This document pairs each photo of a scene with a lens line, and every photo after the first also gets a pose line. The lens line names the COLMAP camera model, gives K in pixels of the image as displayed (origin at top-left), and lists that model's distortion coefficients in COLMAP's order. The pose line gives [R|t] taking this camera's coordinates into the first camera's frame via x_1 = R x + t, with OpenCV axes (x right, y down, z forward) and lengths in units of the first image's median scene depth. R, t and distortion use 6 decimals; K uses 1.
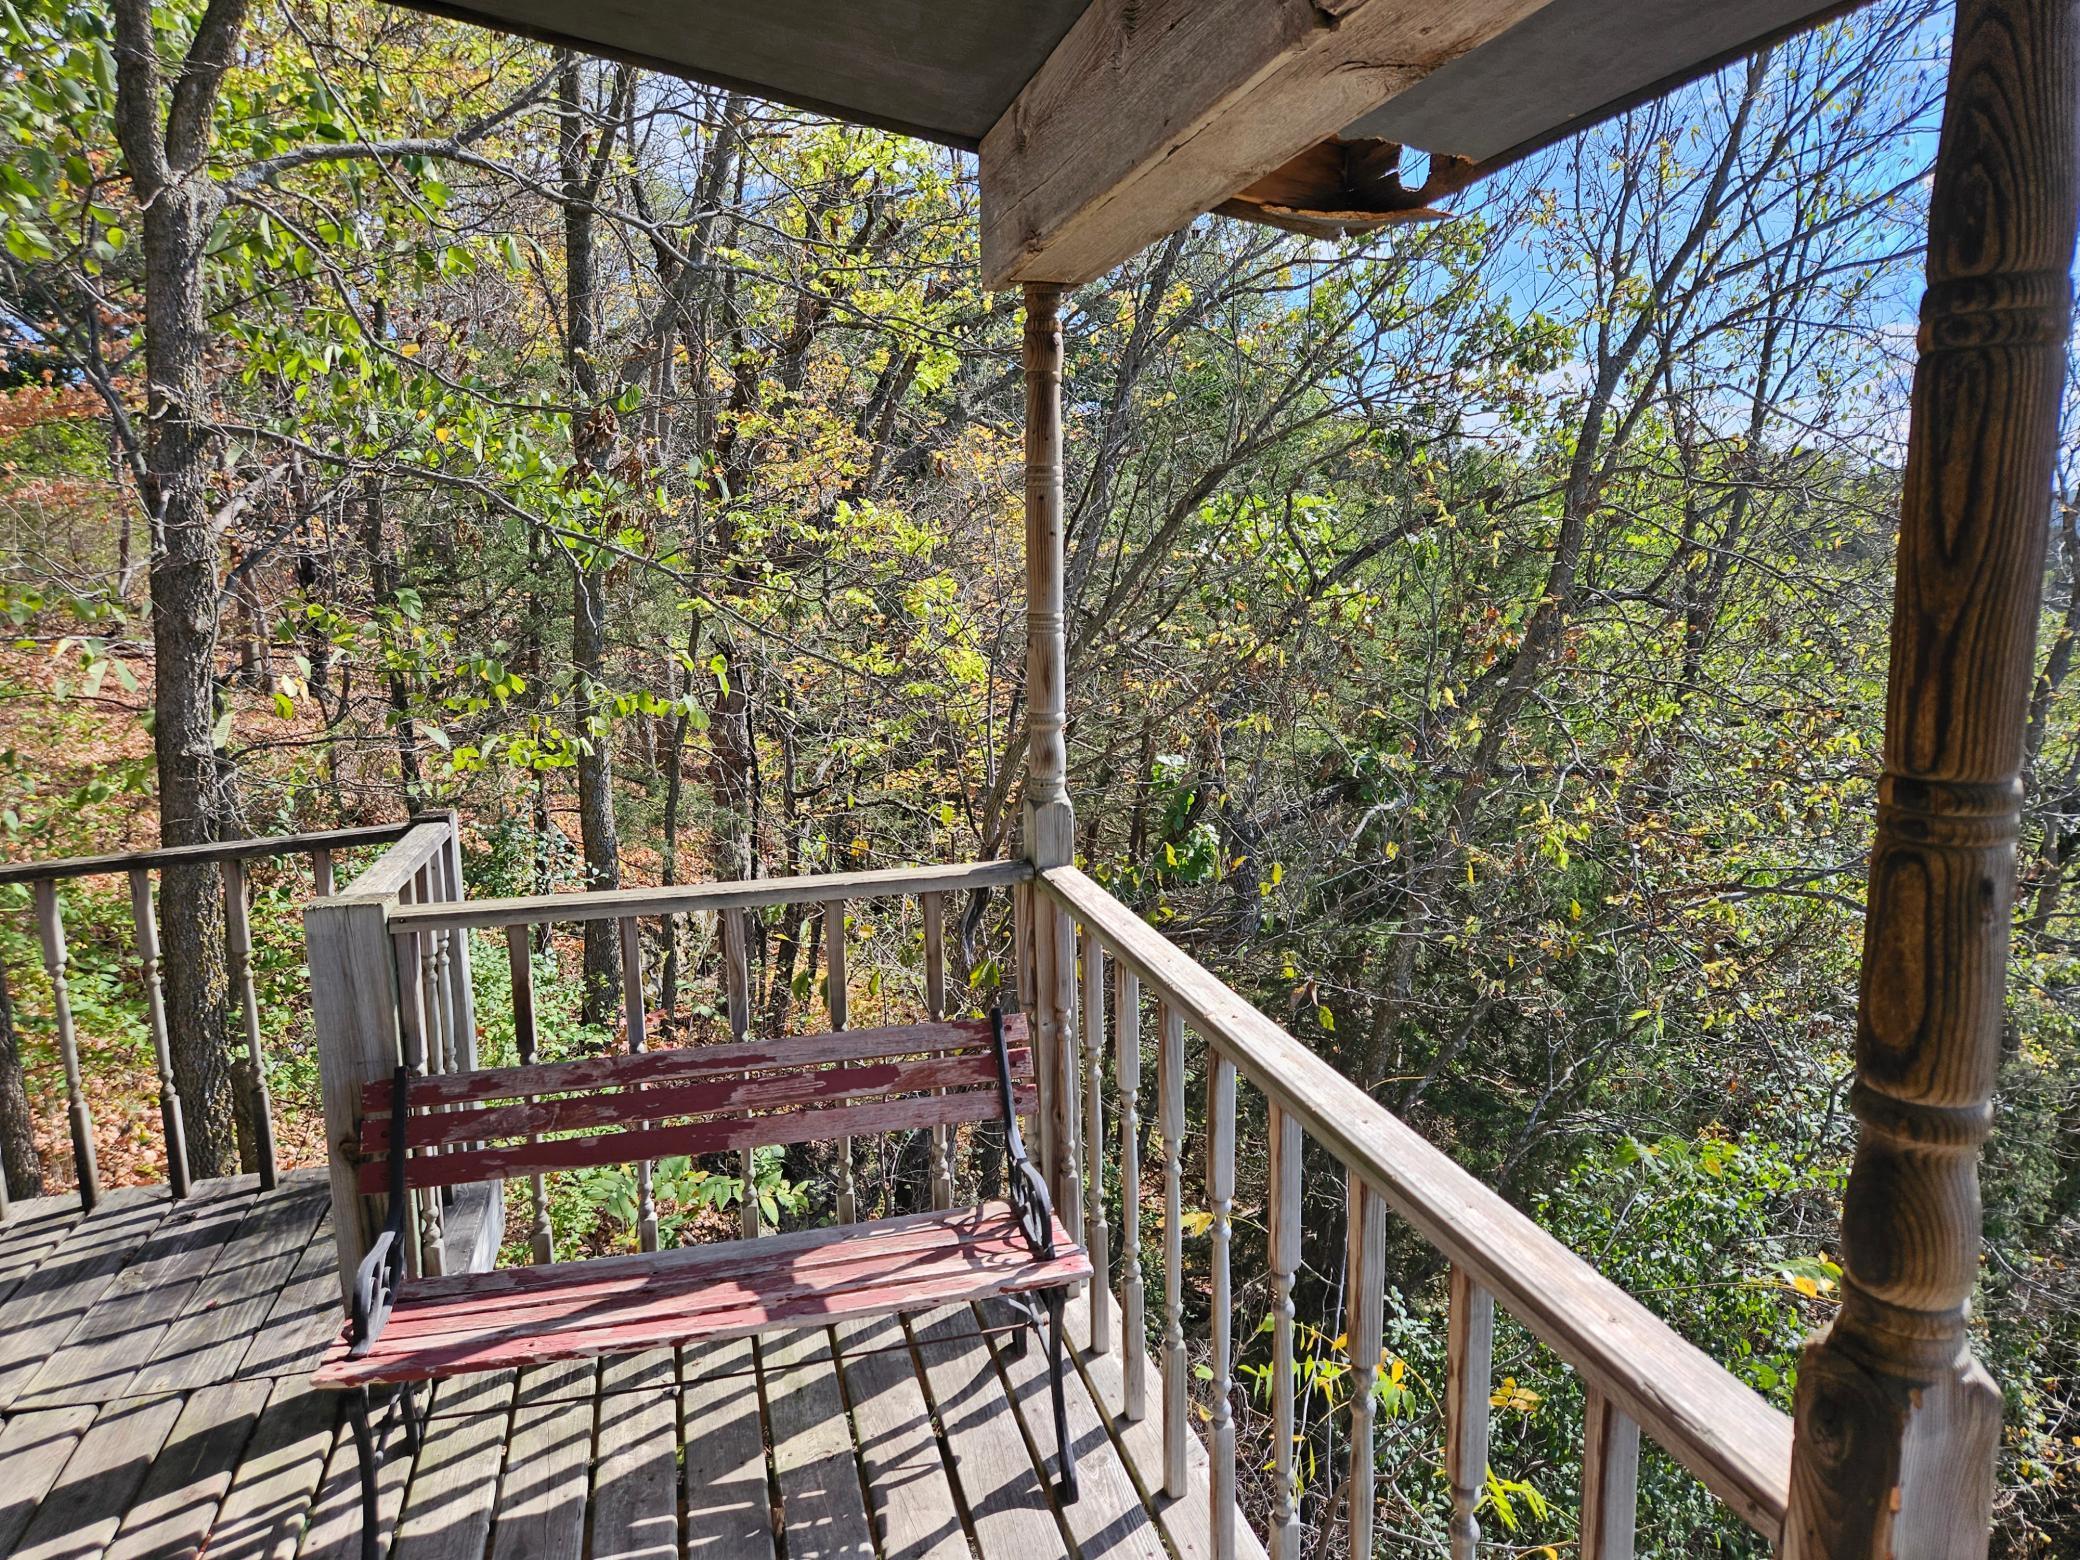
lens RADIAL K [[1408.6, 0, 1030.6], [0, 1408.6, 778.1], [0, 0, 1]] dist [0.086088, -0.077620]
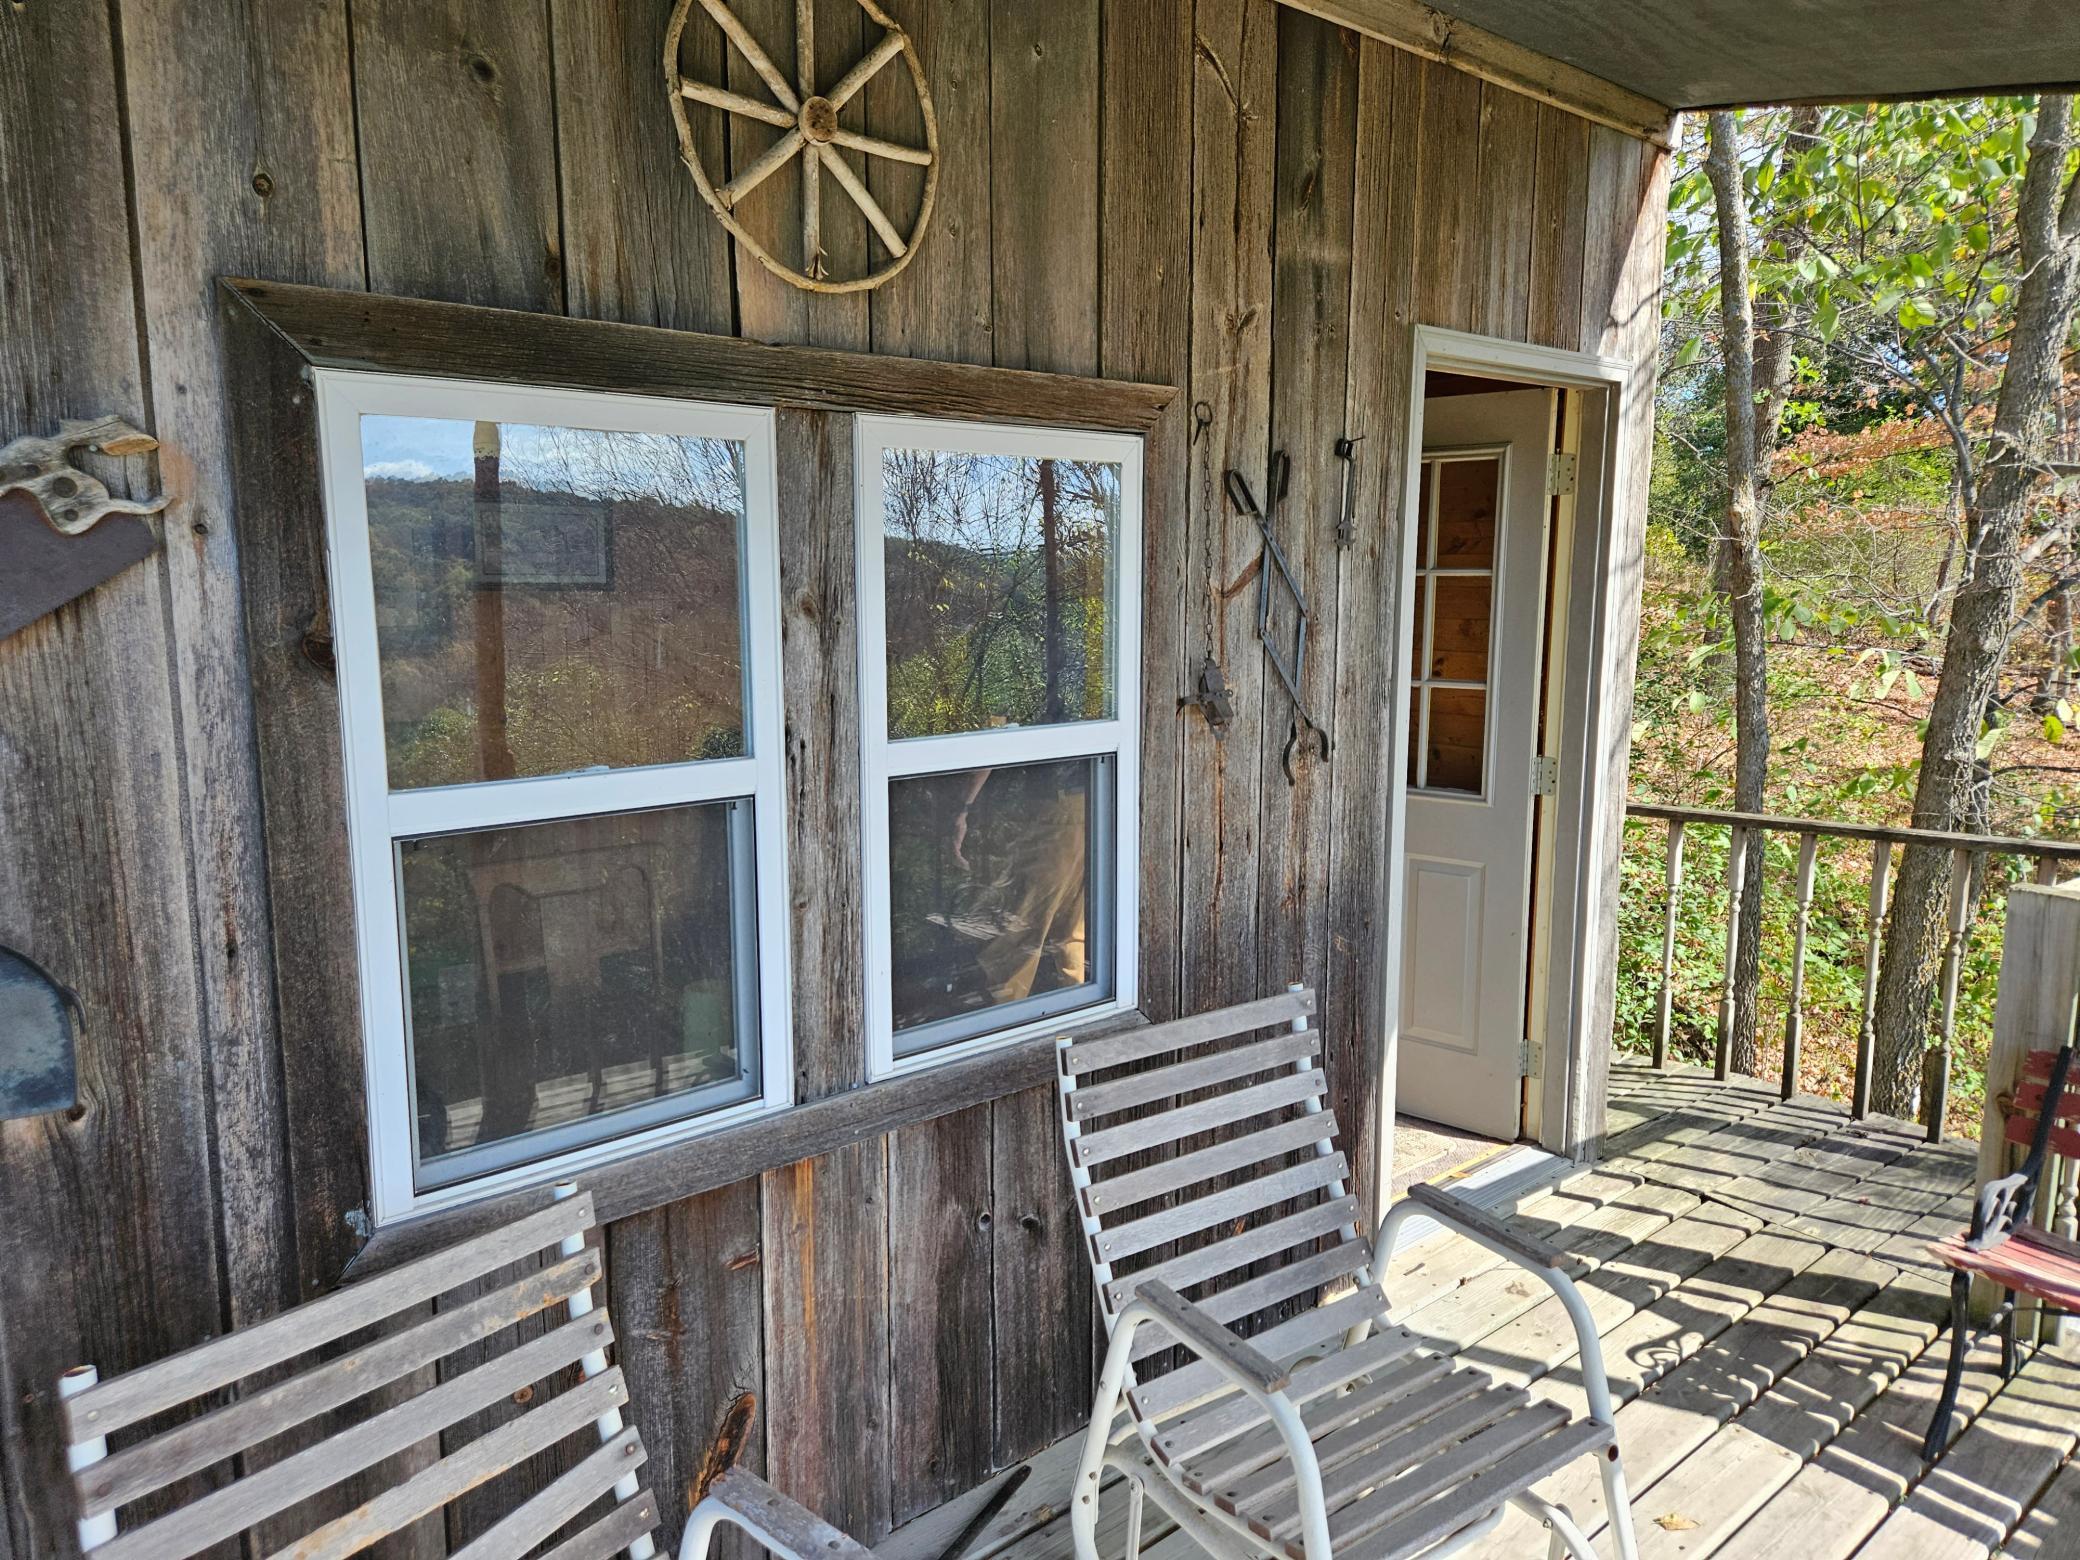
lens RADIAL K [[1408.6, 0, 1030.6], [0, 1408.6, 778.1], [0, 0, 1]] dist [0.086088, -0.077620]
pose [[0.437444, 0.159015, -0.885075, 0.121027], [-0.170801, 0.981017, 0.091835, 0.022184], [0.882876, 0.110999, 0.456300, -0.181195]]
